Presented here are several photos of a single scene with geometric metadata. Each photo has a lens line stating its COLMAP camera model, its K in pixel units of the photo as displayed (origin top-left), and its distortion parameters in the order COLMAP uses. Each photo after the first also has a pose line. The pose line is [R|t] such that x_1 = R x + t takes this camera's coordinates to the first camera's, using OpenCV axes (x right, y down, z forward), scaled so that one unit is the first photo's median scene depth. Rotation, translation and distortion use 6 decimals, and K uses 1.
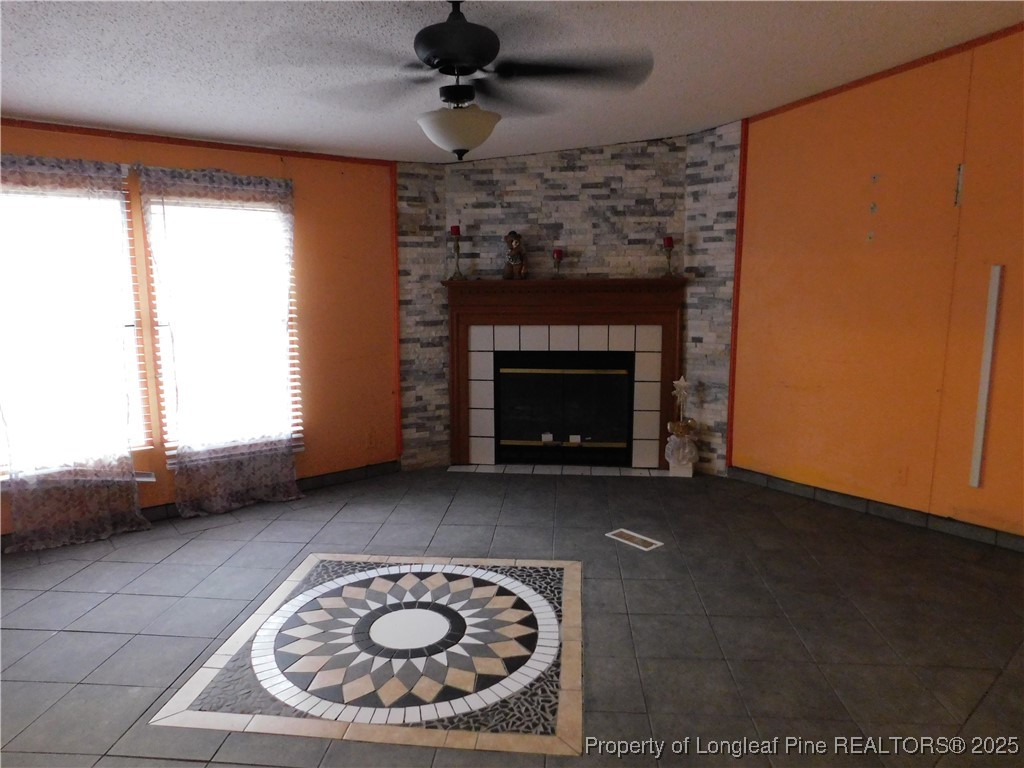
lens RADIAL K [[676.3, 0, 515.5], [0, 676.3, 381.5], [0, 0, 1]] dist [-0.065190, 0.050495]
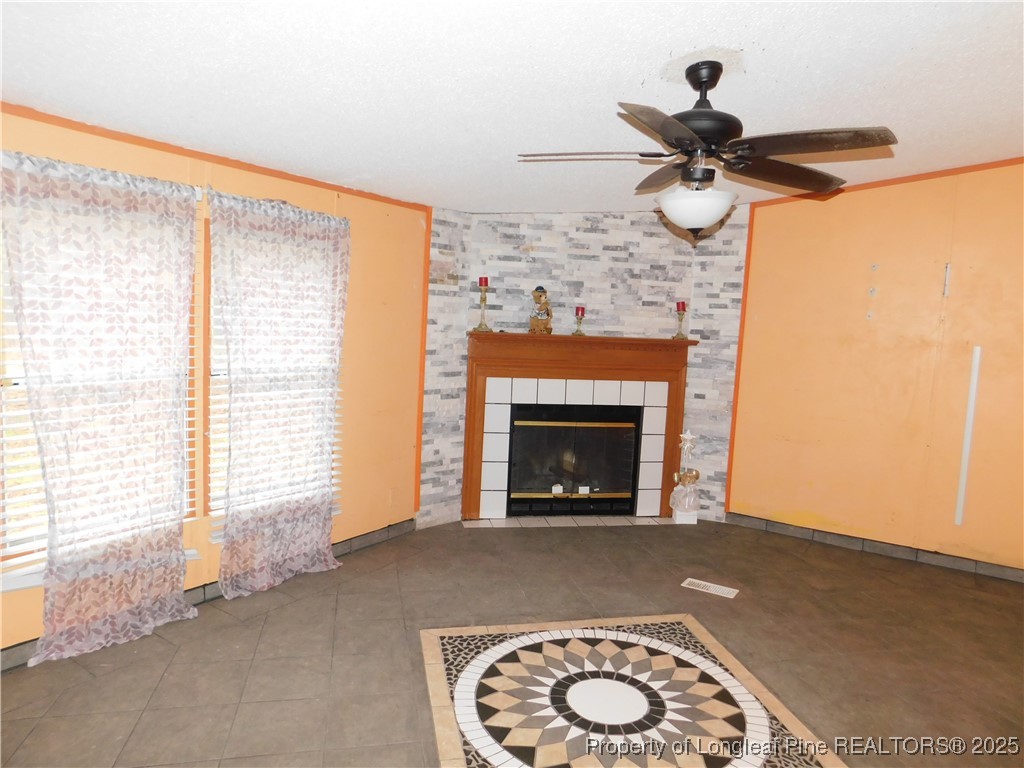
lens RADIAL K [[676.3, 0, 515.5], [0, 676.3, 381.5], [0, 0, 1]] dist [-0.065190, 0.050495]
pose [[0.953035, 0.022383, 0.302031, -0.340639], [-0.006149, 0.998490, -0.054596, -0.024408], [-0.302797, 0.050174, 0.951733, 0.052437]]
